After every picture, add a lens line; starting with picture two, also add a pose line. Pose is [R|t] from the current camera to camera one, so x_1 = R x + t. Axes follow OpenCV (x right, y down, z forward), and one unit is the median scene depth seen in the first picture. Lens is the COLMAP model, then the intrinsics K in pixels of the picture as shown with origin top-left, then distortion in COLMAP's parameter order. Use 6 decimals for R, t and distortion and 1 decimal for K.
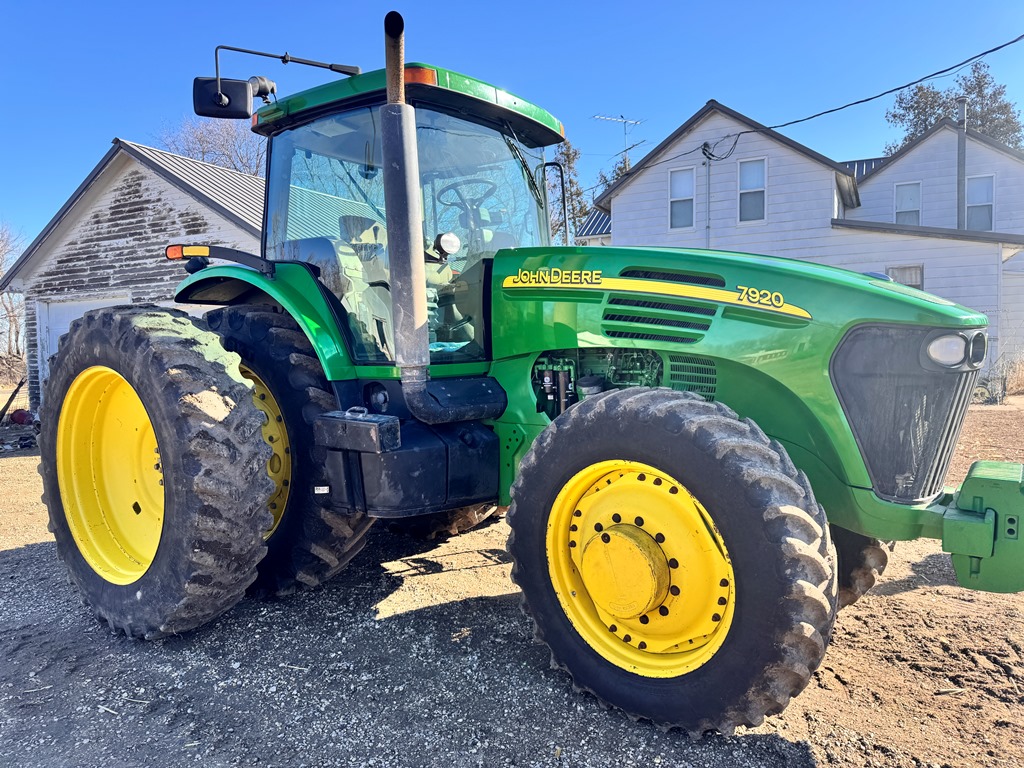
lens RADIAL K [[726.7, 0, 521.4], [0, 726.7, 377.9], [0, 0, 1]] dist [0.033027, -0.040041]
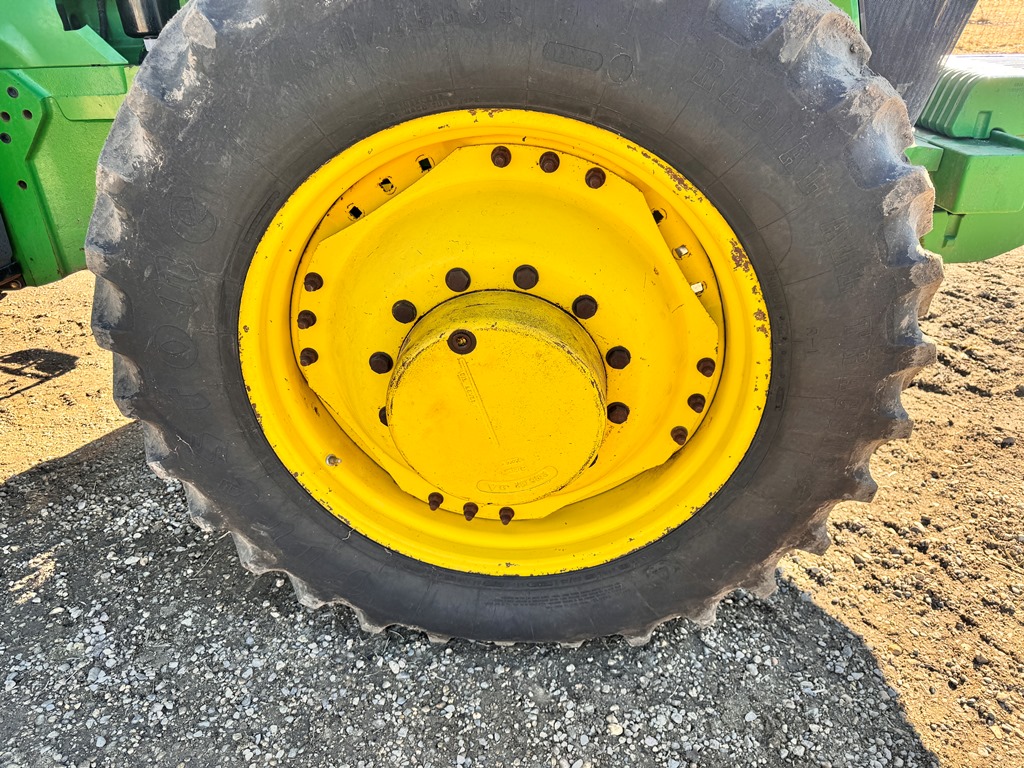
lens RADIAL K [[726.7, 0, 514.6], [0, 726.7, 385.6], [0, 0, 1]] dist [0.033027, -0.040041]
pose [[0.803232, -0.297486, 0.516062, -0.041766], [0.055174, 0.899794, 0.432813, 0.061463], [-0.593105, -0.319177, 0.739157, 0.517050]]
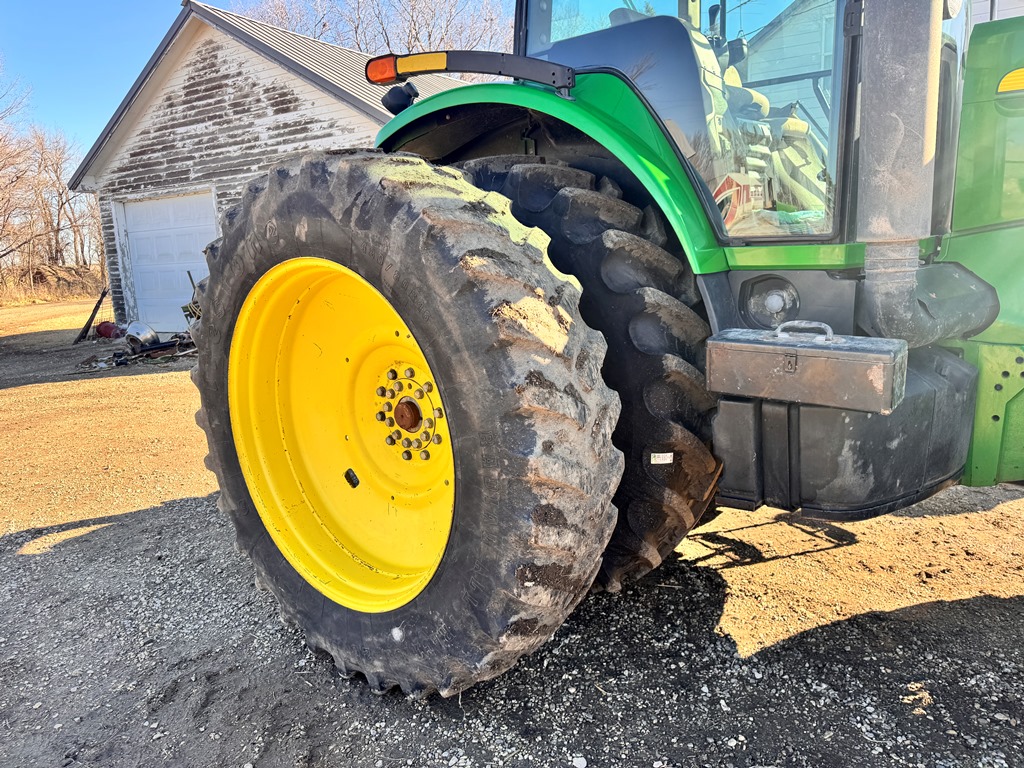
lens RADIAL K [[726.7, 0, 508.2], [0, 726.7, 381.8], [0, 0, 1]] dist [0.033027, -0.040041]
pose [[0.996633, -0.007898, -0.081610, -0.362180], [0.019041, 0.990432, 0.136683, 0.006055], [0.079749, -0.137777, 0.987247, 0.414334]]
